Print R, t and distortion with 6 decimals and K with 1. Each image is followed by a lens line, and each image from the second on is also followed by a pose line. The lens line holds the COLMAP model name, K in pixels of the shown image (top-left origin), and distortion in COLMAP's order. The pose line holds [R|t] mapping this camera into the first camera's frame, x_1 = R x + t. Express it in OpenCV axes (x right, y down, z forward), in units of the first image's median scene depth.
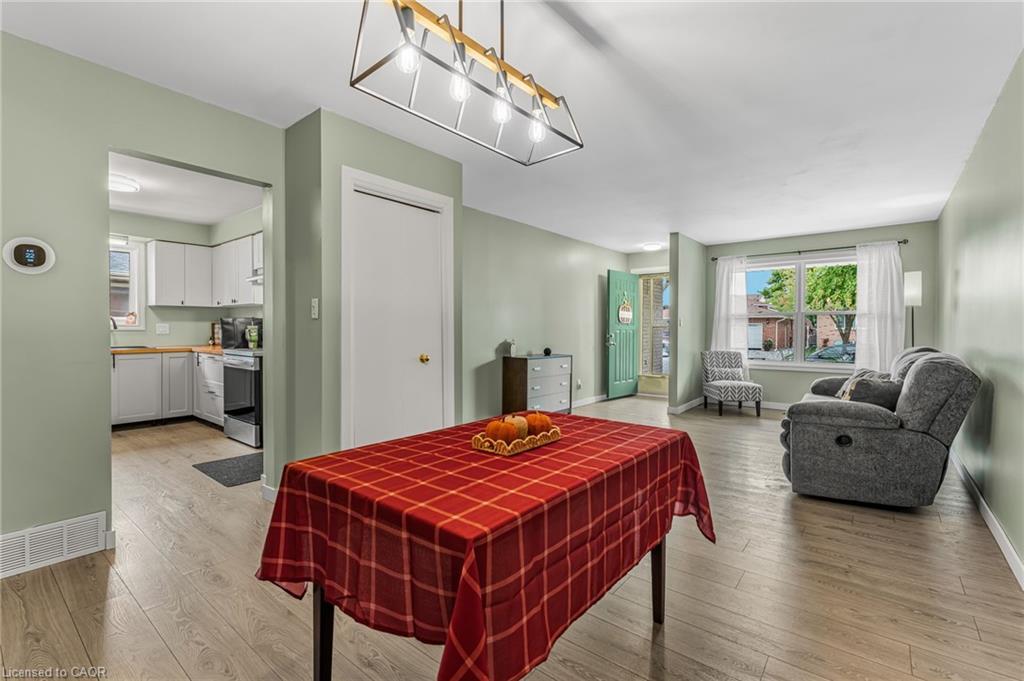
lens RADIAL K [[468.5, 0, 505.8], [0, 468.5, 336.2], [0, 0, 1]] dist [-0.000834, -0.000201]
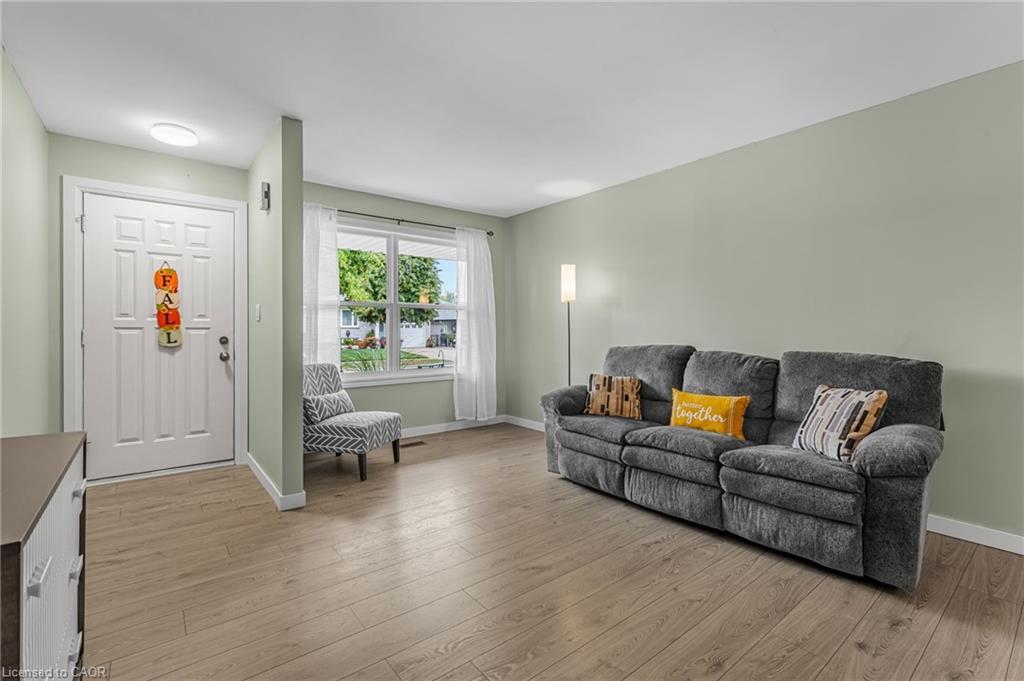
lens RADIAL K [[457.5, 0, 507.6], [0, 457.5, 333.1], [0, 0, 1]] dist [0.000959, 0.000055]
pose [[0.212777, -0.013375, 0.977009, -0.039695], [0.014769, 0.999836, 0.010470, -0.009993], [-0.976989, 0.012202, 0.212940, 0.704803]]
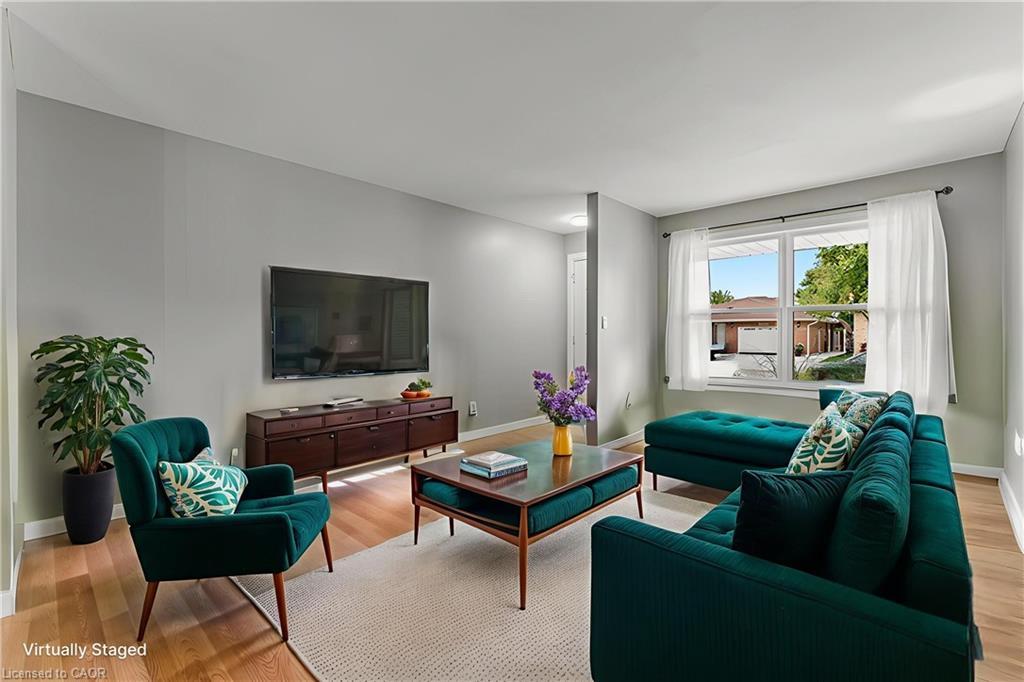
lens RADIAL K [[457.5, 0, 507.6], [0, 457.5, 333.6], [0, 0, 1]] dist [0.000959, 0.000055]
pose [[0.997470, -0.001858, -0.071071, 0.285294], [0.000805, 0.999890, -0.014843, -0.003824], [0.071091, 0.014748, 0.997361, 0.323200]]
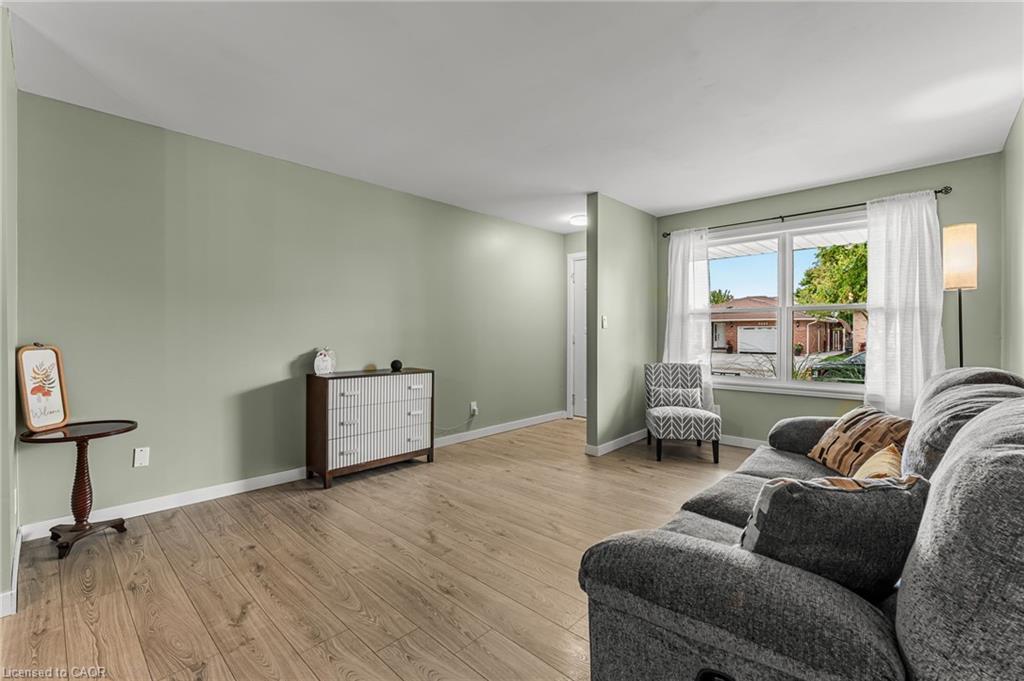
lens RADIAL K [[451.9, 0, 512.5], [0, 451.9, 334.4], [0, 0, 1]] dist [-0.000394, -0.000235]
pose [[0.997556, -0.001982, -0.069841, 0.291675], [0.001118, 0.999922, -0.012410, -0.004017], [0.069860, 0.012302, 0.997481, 0.332318]]
